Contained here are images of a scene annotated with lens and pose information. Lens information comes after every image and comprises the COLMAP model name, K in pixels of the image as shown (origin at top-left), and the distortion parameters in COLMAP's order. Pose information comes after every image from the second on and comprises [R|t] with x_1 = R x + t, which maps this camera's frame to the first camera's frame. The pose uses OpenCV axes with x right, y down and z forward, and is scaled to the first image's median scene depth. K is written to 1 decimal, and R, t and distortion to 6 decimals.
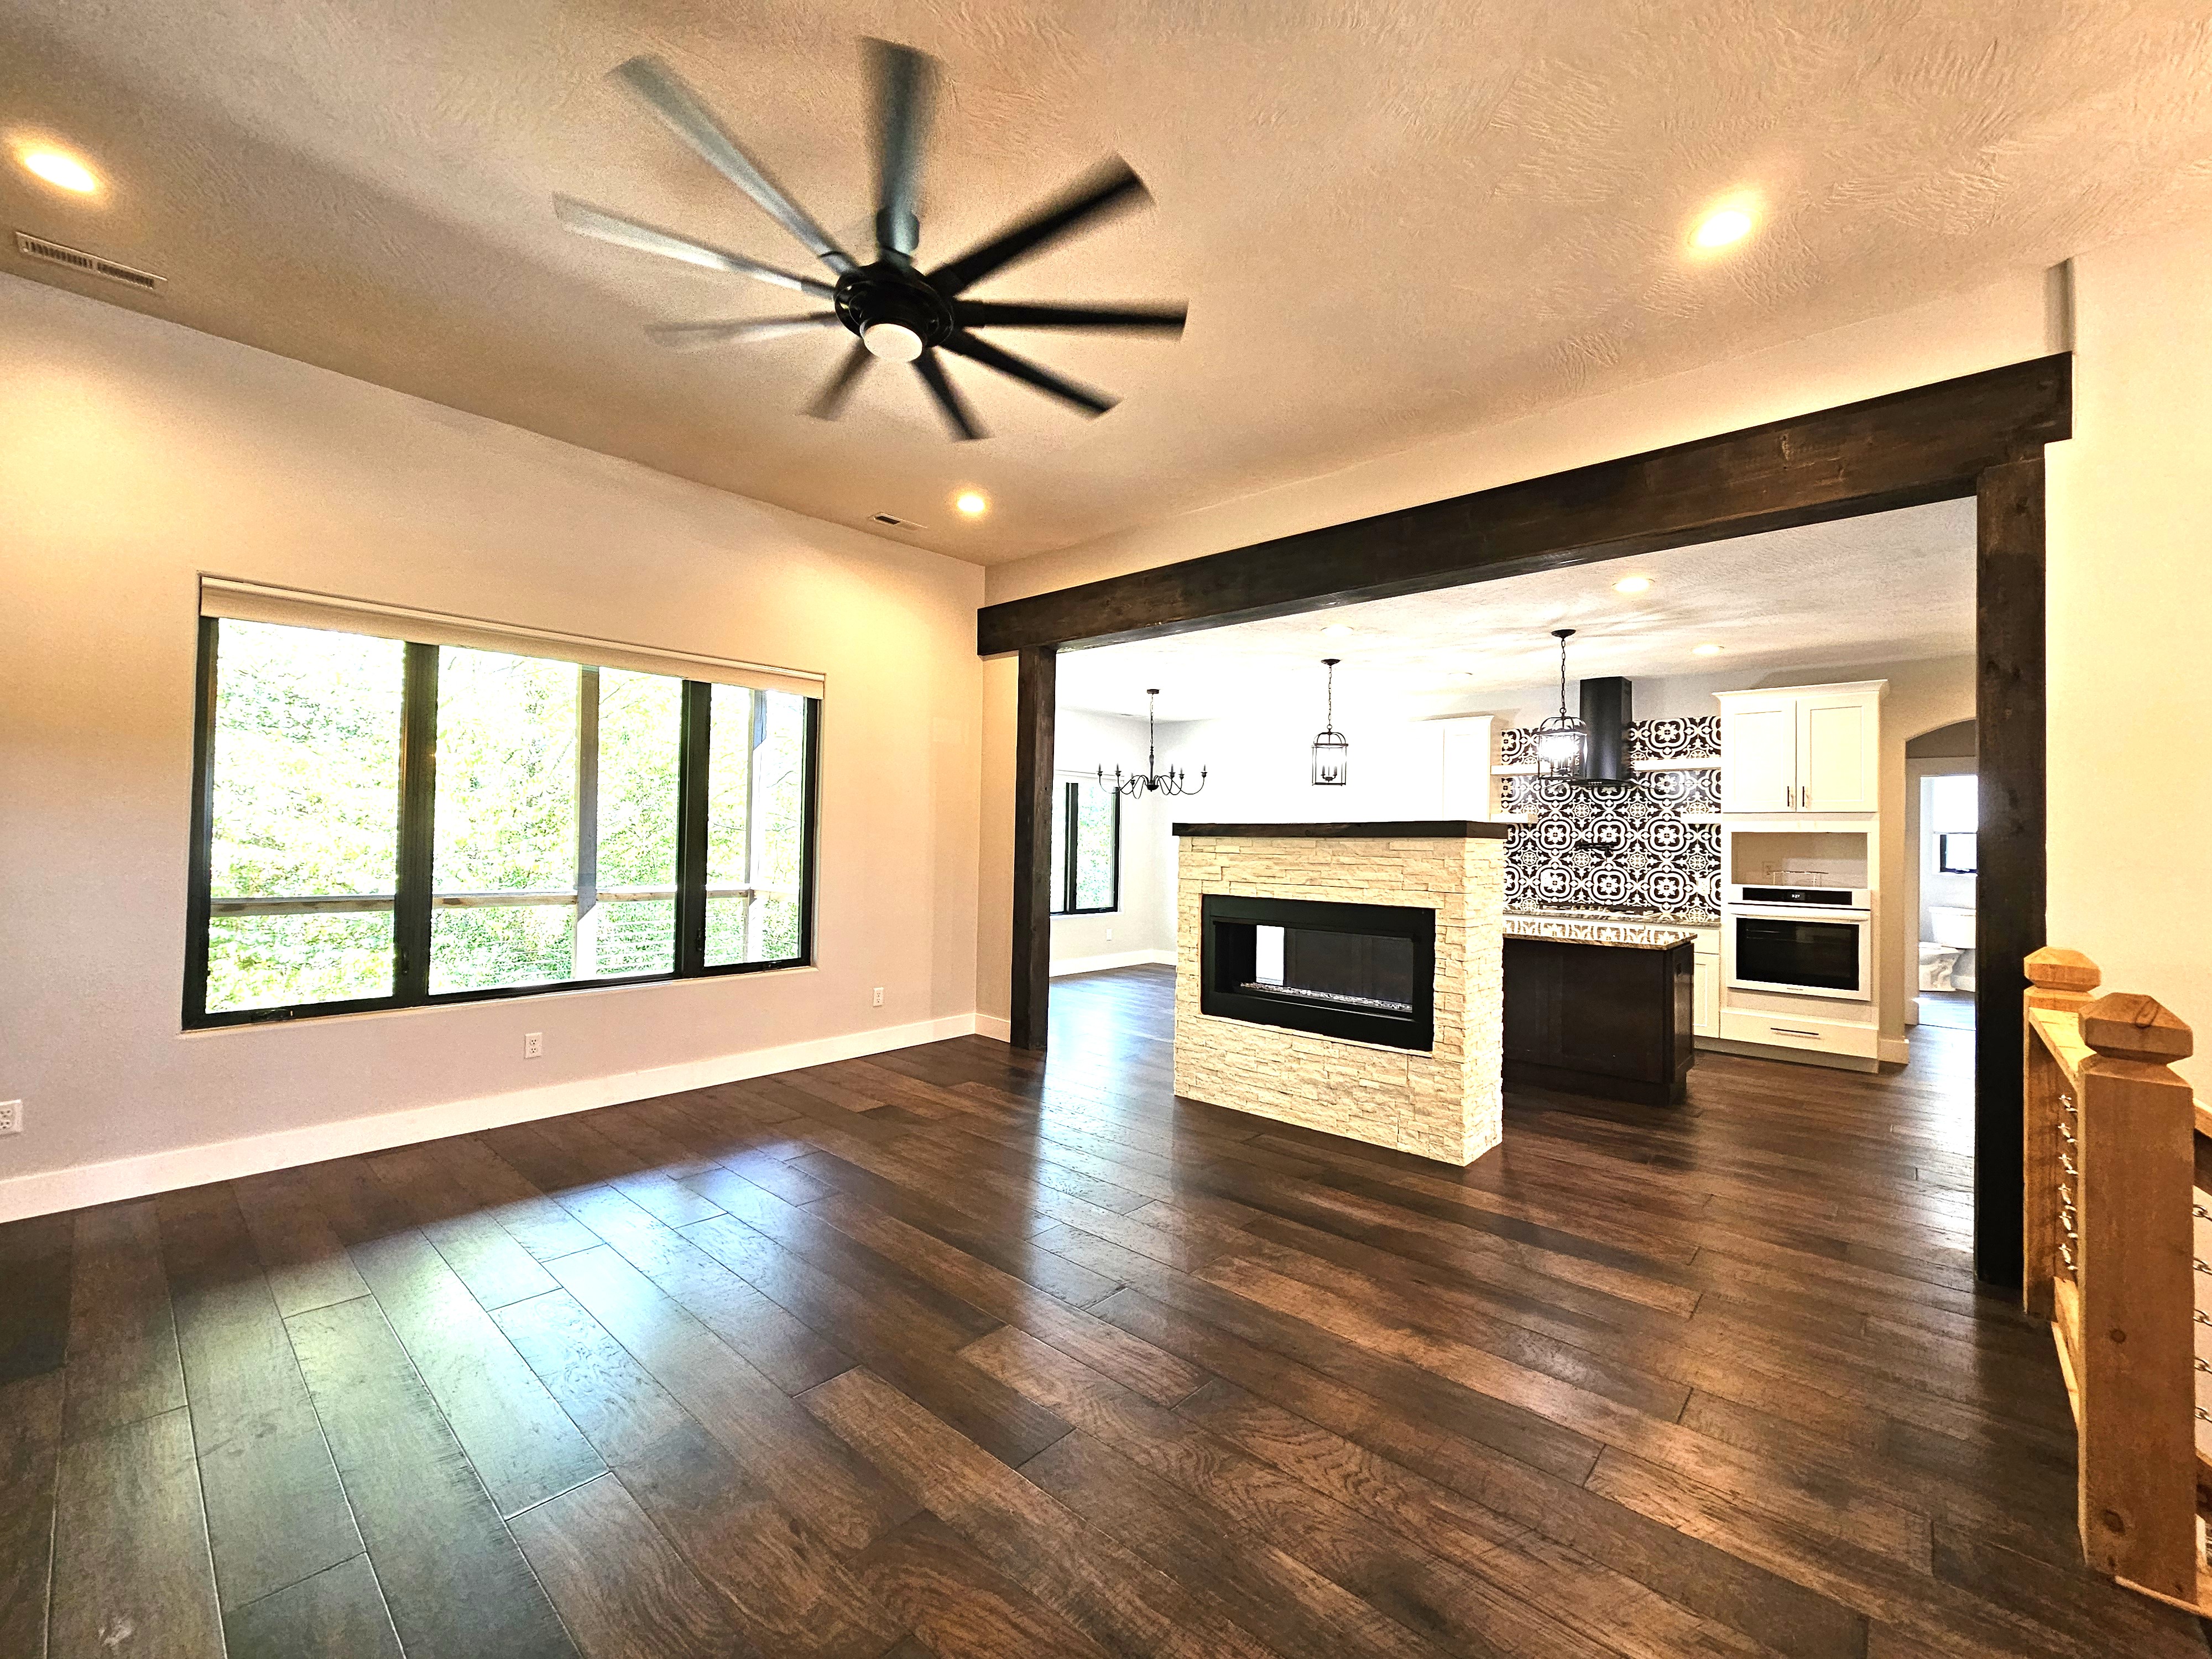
lens RADIAL K [[909.1, 0, 1094.9], [0, 909.1, 831.4], [0, 0, 1]] dist [0.001424, 0.000162]
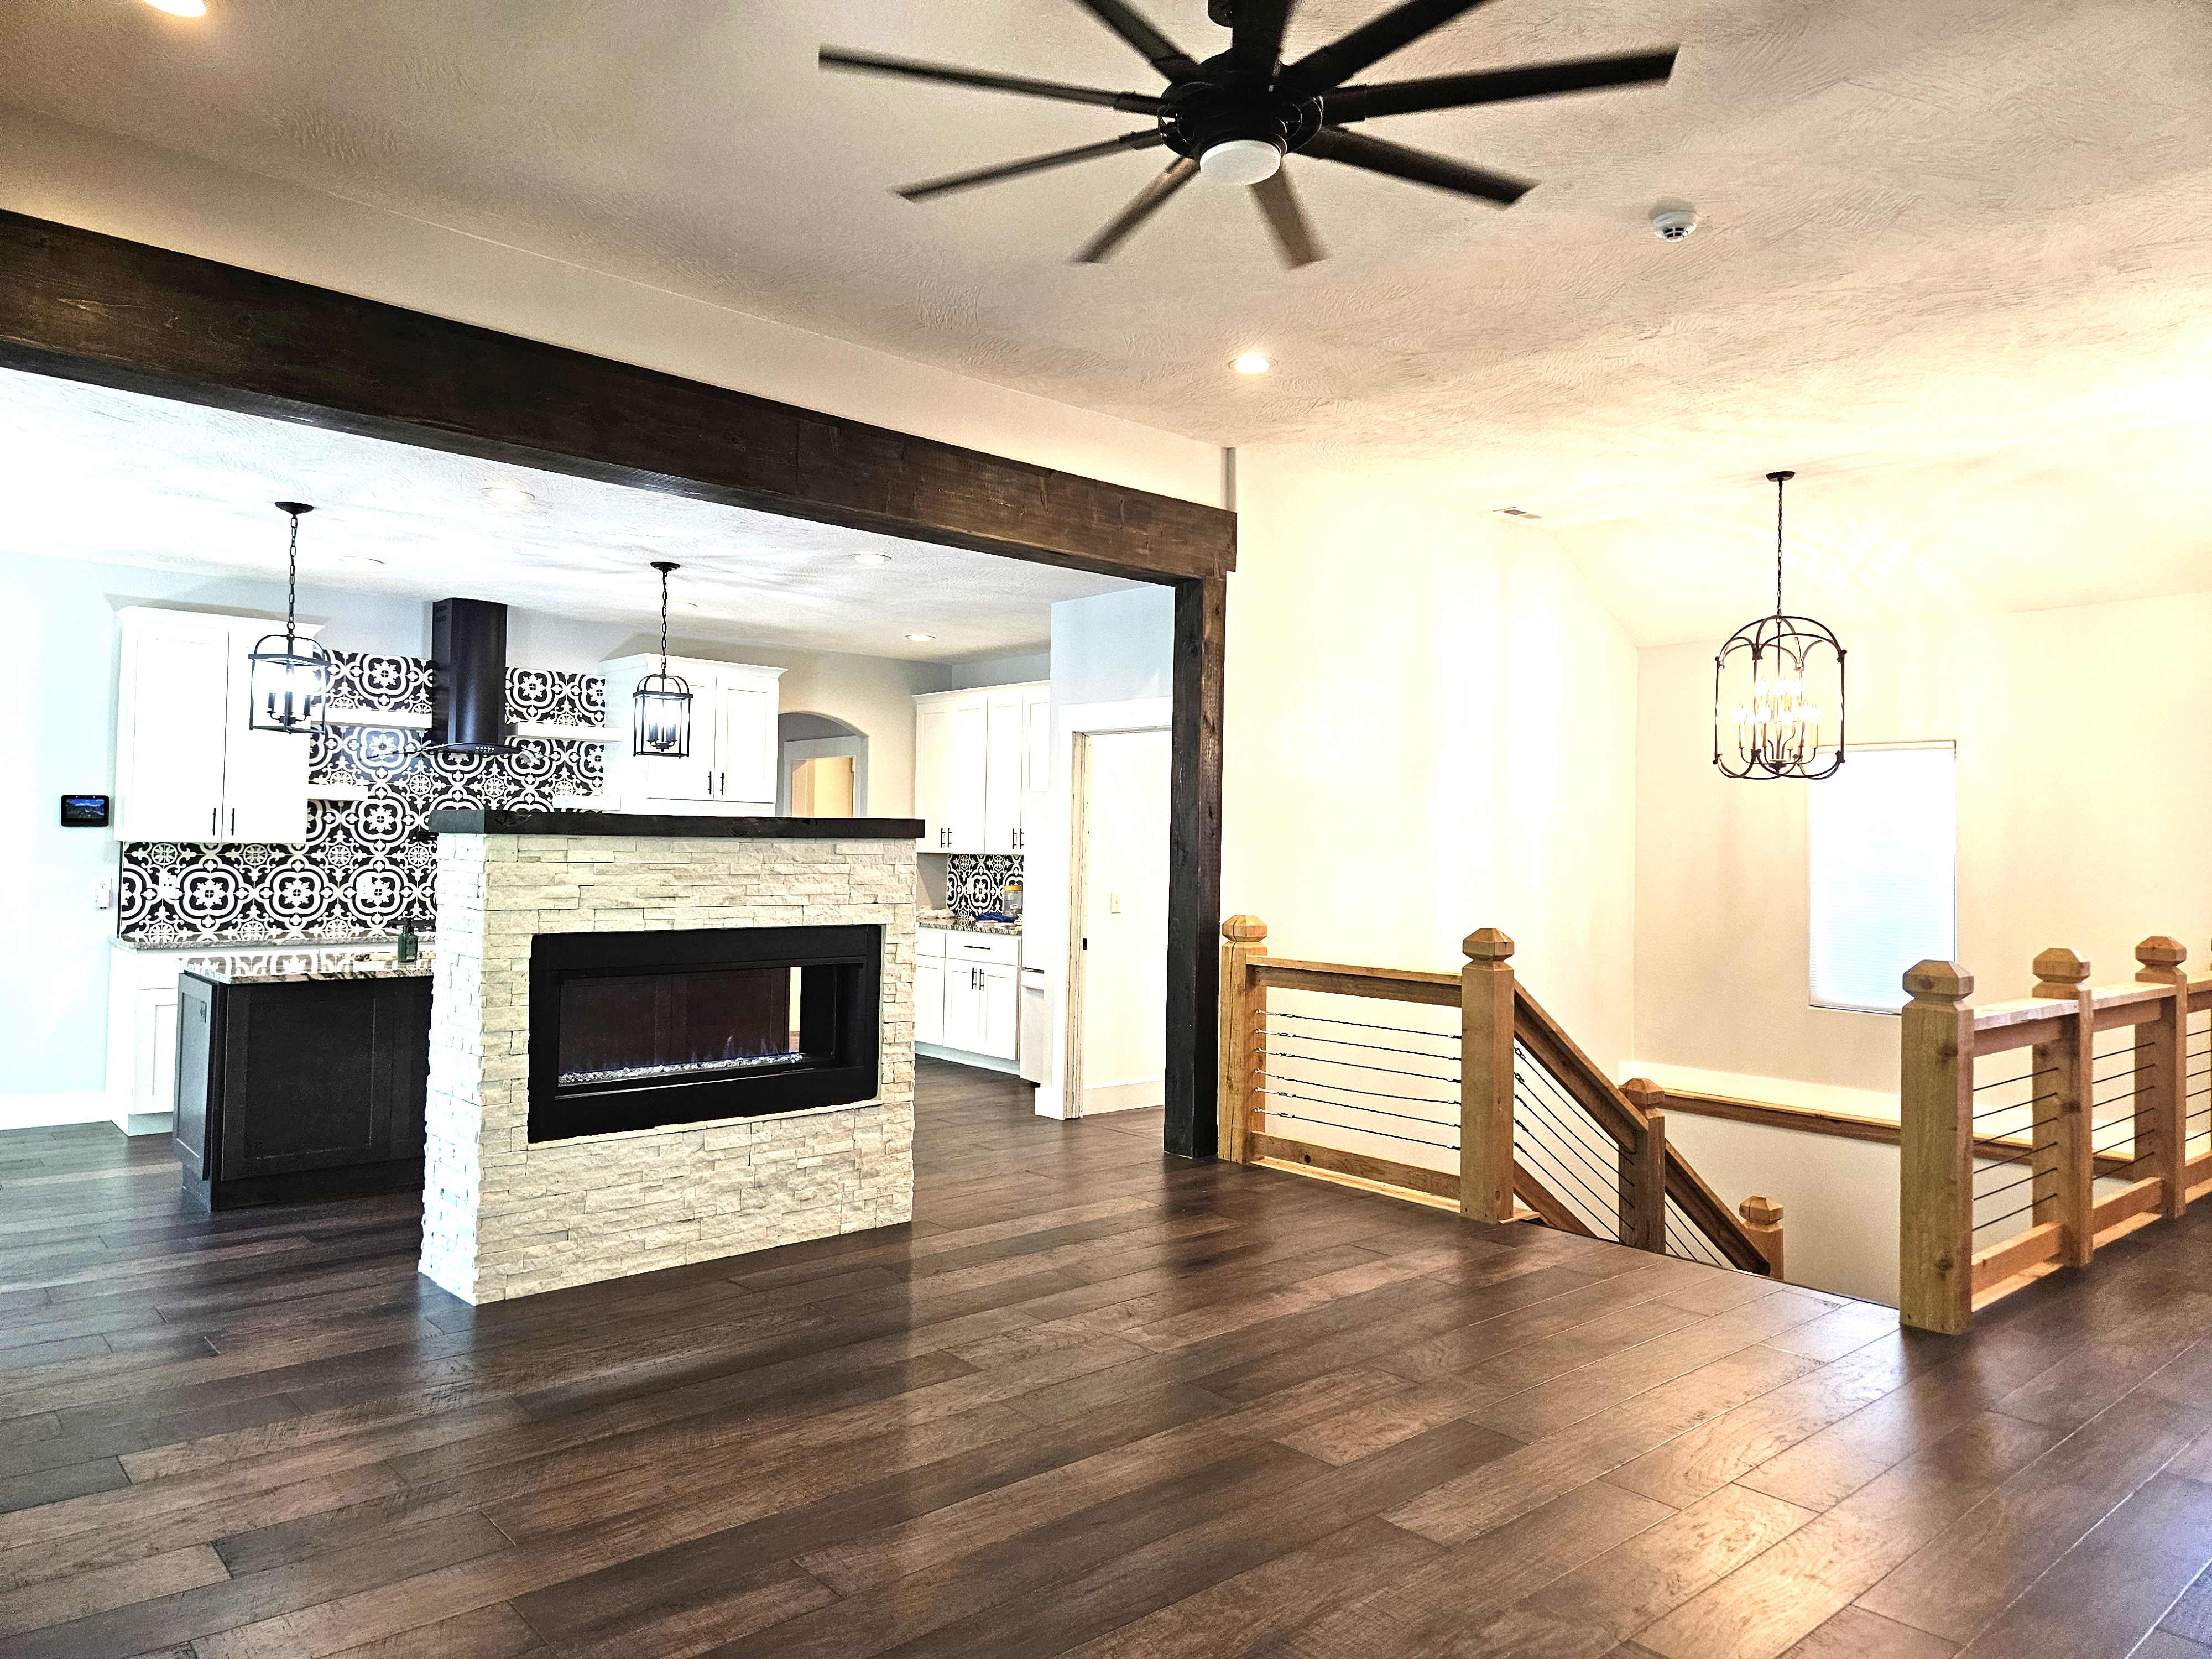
lens RADIAL K [[1471.5, 0, 1106.2], [0, 1471.5, 828.4], [0, 0, 1]] dist [0.078144, -0.070881]
pose [[0.111355, -0.002277, 0.993778, -0.830671], [-0.024219, 0.999694, 0.005004, -0.012752], [-0.993486, -0.024626, 0.111266, 0.573670]]
